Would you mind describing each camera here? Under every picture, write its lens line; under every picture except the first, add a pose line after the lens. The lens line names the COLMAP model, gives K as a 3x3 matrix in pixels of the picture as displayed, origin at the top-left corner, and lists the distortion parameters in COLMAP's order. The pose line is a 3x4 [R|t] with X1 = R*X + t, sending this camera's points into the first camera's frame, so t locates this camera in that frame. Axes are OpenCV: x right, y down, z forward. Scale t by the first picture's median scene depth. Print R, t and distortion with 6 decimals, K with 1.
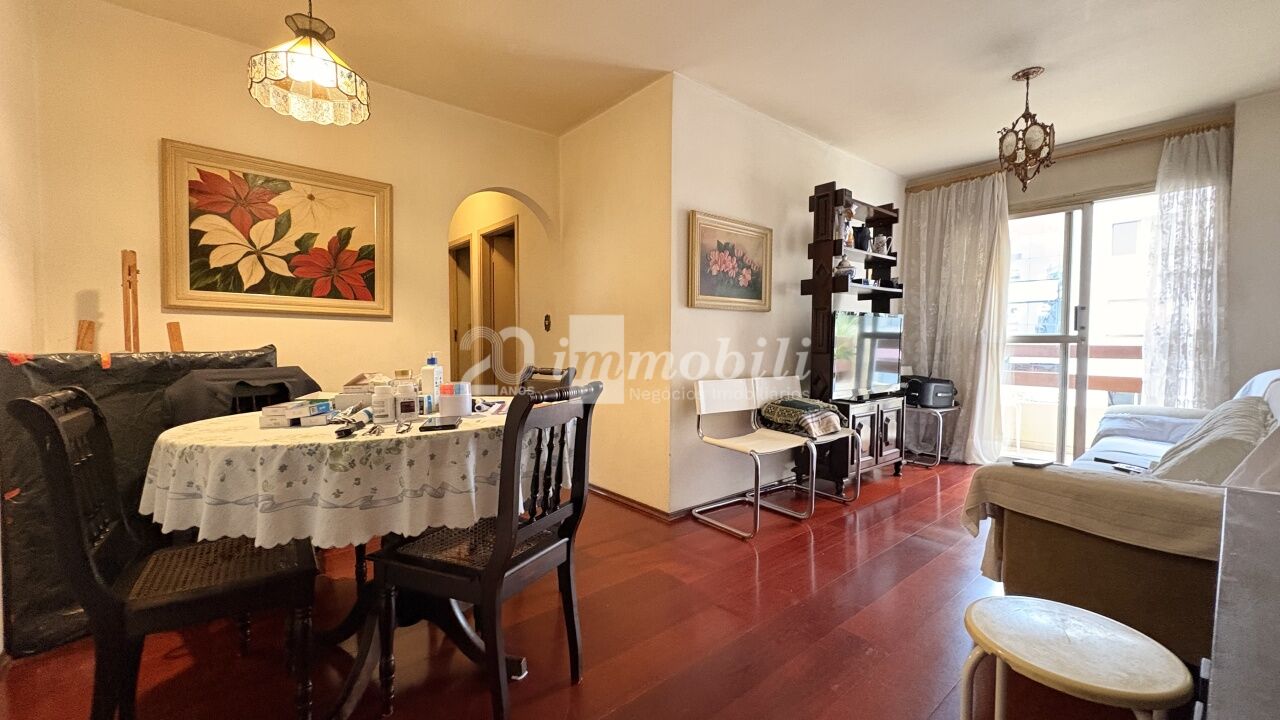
lens RADIAL K [[503.9, 0, 644.4], [0, 503.9, 361.1], [0, 0, 1]] dist [-0.001614, 0.000768]
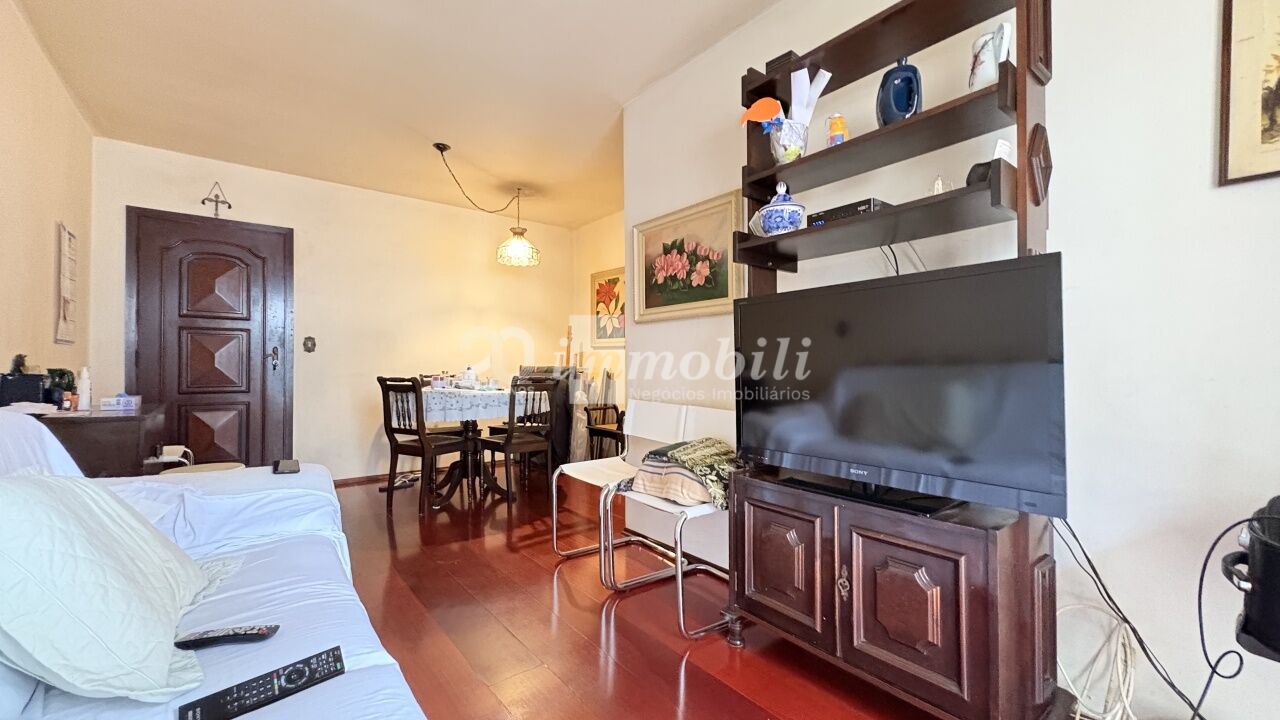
lens RADIAL K [[503.9, 0, 644.4], [0, 503.9, 361.1], [0, 0, 1]] dist [-0.001614, 0.000768]
pose [[0.010798, -0.013707, -0.999848, 1.024946], [-0.033408, 0.999343, -0.014060, -0.020134], [0.999383, 0.033555, 0.010333, 0.967037]]
